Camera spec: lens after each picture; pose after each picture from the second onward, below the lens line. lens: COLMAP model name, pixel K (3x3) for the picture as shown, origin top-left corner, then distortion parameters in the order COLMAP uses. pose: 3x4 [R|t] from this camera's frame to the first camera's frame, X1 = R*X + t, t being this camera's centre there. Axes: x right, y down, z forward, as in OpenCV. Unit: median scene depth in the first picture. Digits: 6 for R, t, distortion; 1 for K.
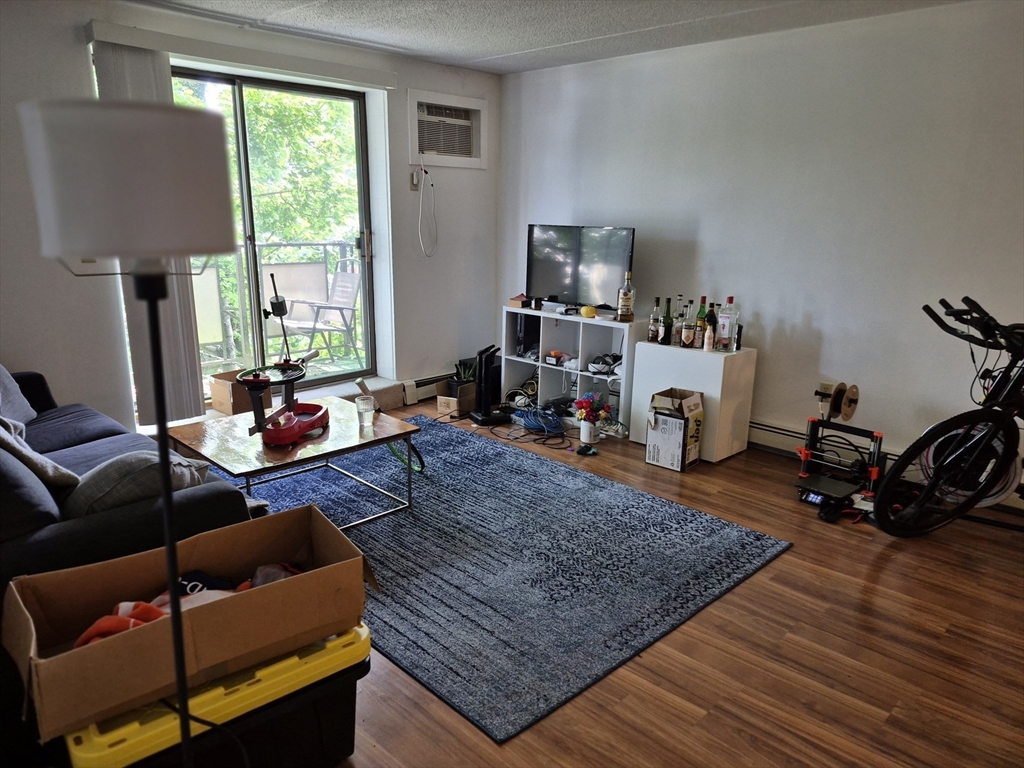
lens RADIAL K [[701.1, 0, 512.0], [0, 701.1, 384.0], [0, 0, 1]] dist [0.116852, -0.161472]
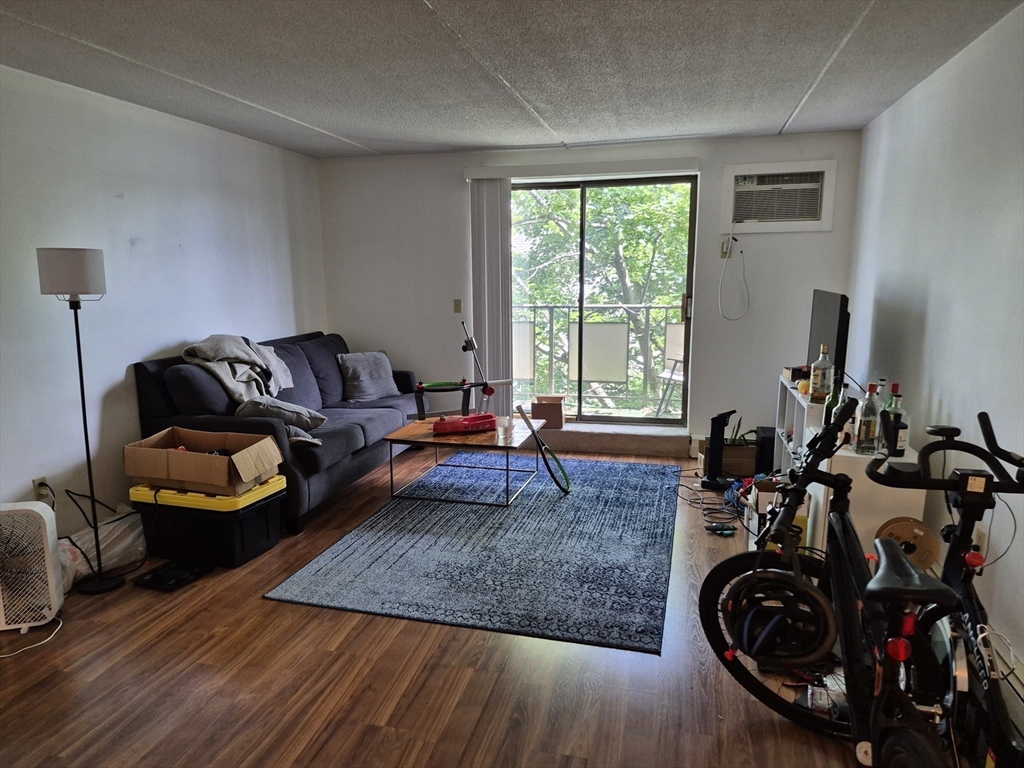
lens RADIAL K [[701.1, 0, 512.0], [0, 701.1, 384.0], [0, 0, 1]] dist [0.116852, -0.161472]
pose [[0.511692, 0.124598, -0.850086, 0.730751], [-0.199282, 0.979657, 0.023635, -0.059666], [0.835738, 0.157312, 0.526113, 0.245242]]
